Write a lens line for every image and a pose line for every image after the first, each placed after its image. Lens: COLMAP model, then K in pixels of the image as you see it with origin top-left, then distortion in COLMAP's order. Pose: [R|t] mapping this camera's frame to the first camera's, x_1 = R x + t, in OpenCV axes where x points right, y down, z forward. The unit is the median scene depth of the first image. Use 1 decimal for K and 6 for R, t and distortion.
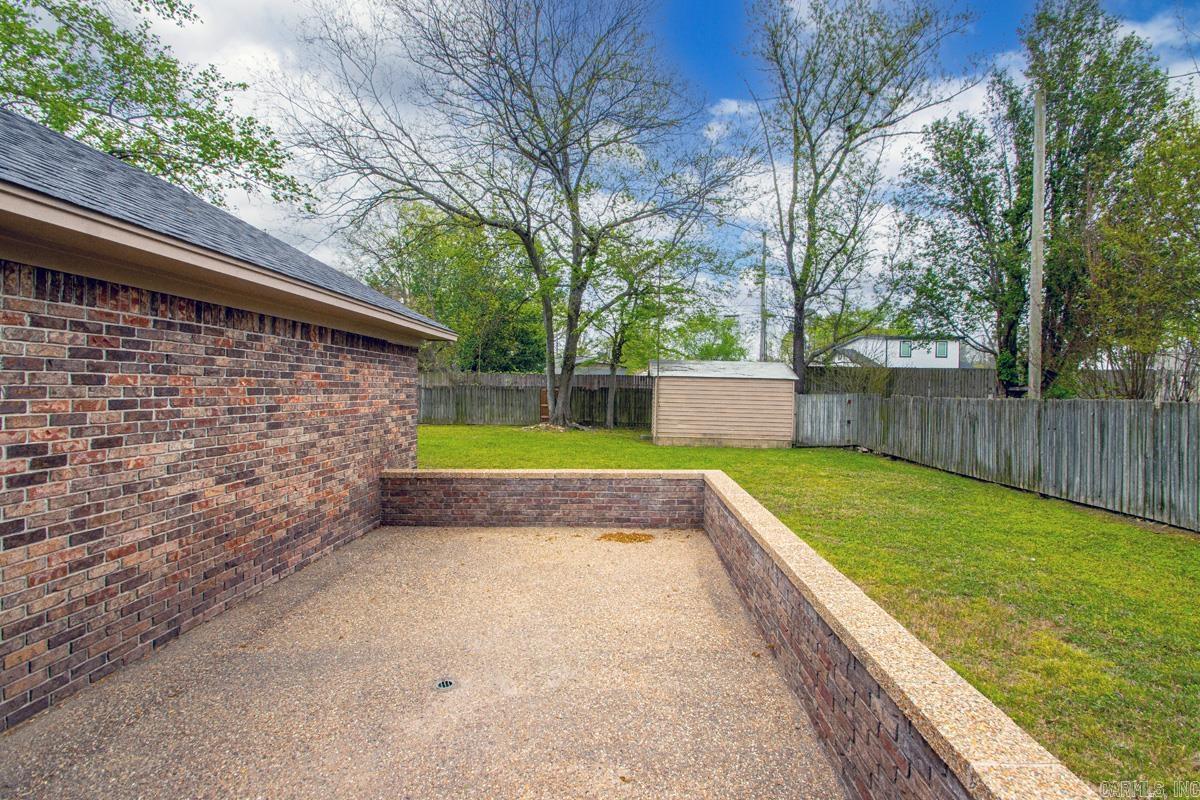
lens RADIAL K [[557.0, 0, 608.3], [0, 557.0, 401.7], [0, 0, 1]] dist [0.016184, -0.017593]
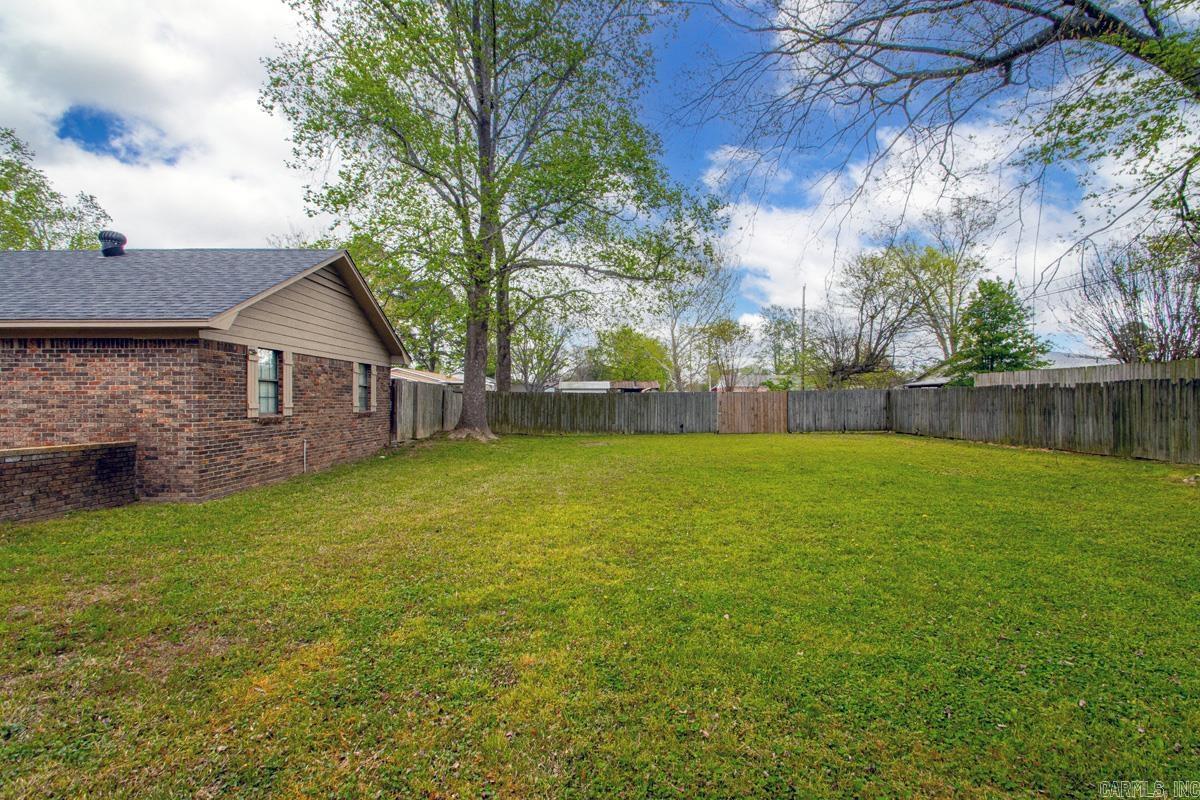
lens RADIAL K [[557.0, 0, 608.3], [0, 557.0, 401.7], [0, 0, 1]] dist [0.016184, -0.017593]
pose [[0.040436, -0.012638, -0.999102, 1.347799], [-0.020706, 0.999695, -0.013483, 0.042167], [0.998968, 0.021233, 0.040162, 3.027702]]
